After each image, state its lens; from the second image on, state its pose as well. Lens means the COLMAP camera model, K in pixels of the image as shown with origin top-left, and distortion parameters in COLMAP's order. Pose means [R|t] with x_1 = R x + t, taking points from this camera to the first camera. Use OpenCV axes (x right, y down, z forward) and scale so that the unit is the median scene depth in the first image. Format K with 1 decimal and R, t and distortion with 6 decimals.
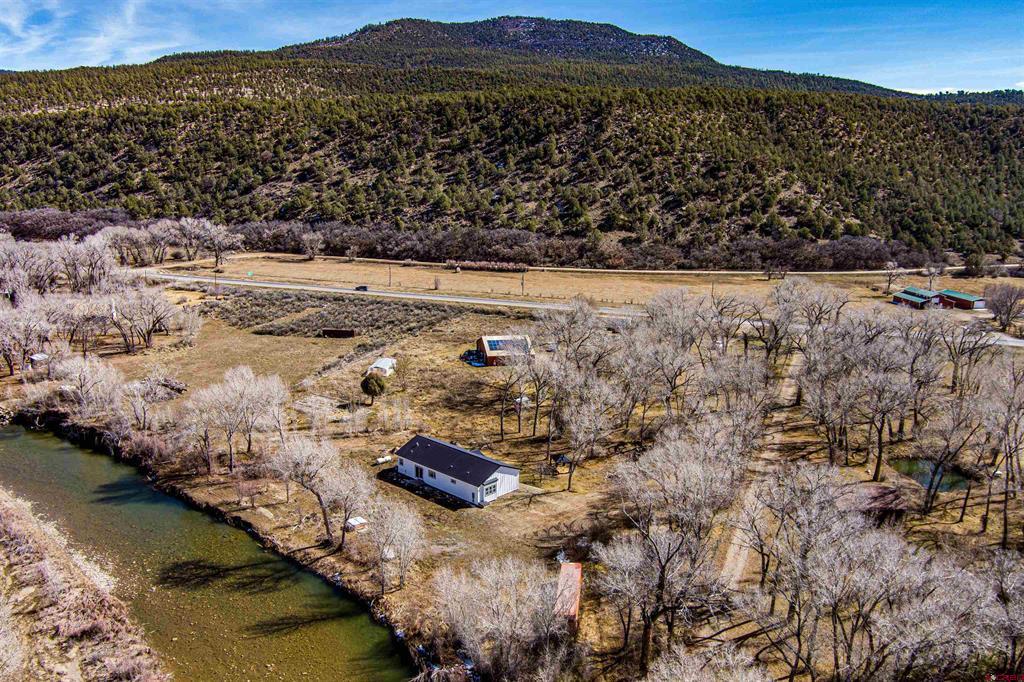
lens RADIAL K [[844.6, 0, 513.4], [0, 844.6, 342.7], [0, 0, 1]] dist [-0.074386, 0.030151]
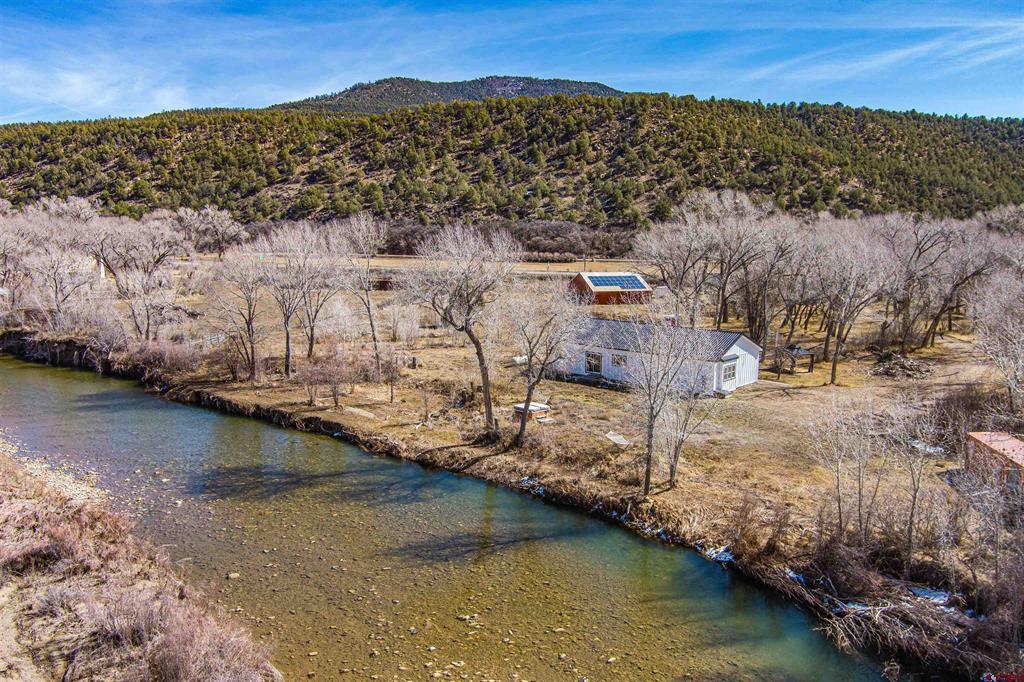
lens RADIAL K [[844.6, 0, 515.8], [0, 844.6, 343.7], [0, 0, 1]] dist [-0.074386, 0.030151]
pose [[0.999752, -0.011191, 0.019262, -0.051745], [0.012565, 0.997272, -0.072731, 0.052601], [-0.018395, 0.072955, 0.997166, 0.105140]]
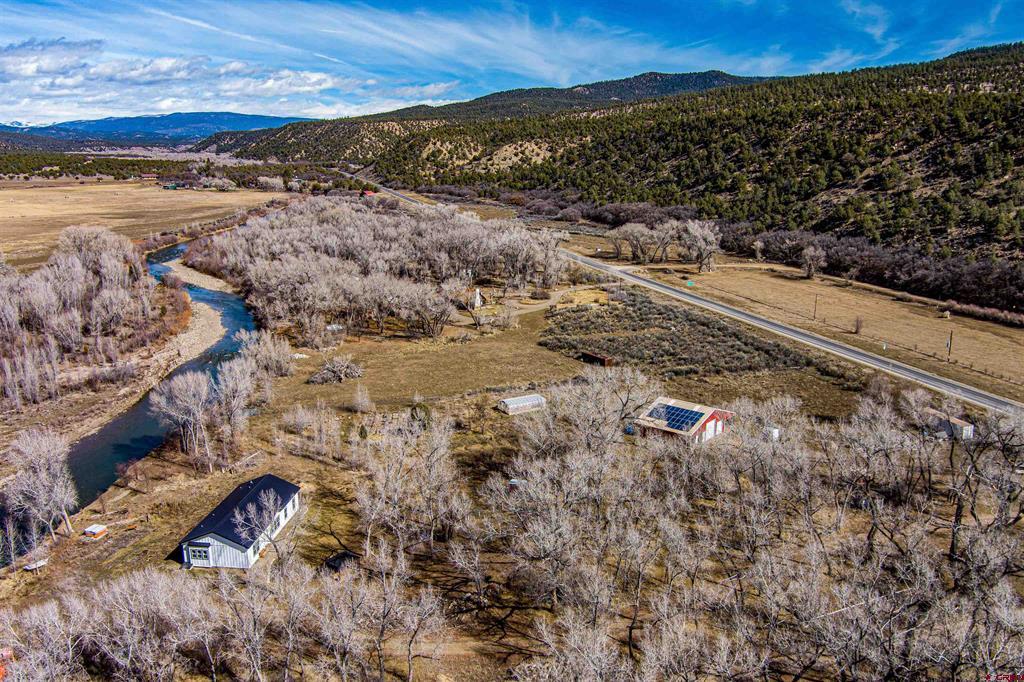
lens RADIAL K [[844.6, 0, 510.8], [0, 844.6, 342.6], [0, 0, 1]] dist [-0.074386, 0.030151]
pose [[0.625980, 0.170602, -0.760949, 0.210341], [-0.170899, 0.982069, 0.079590, -0.043011], [0.760883, 0.080223, 0.643911, 0.181428]]
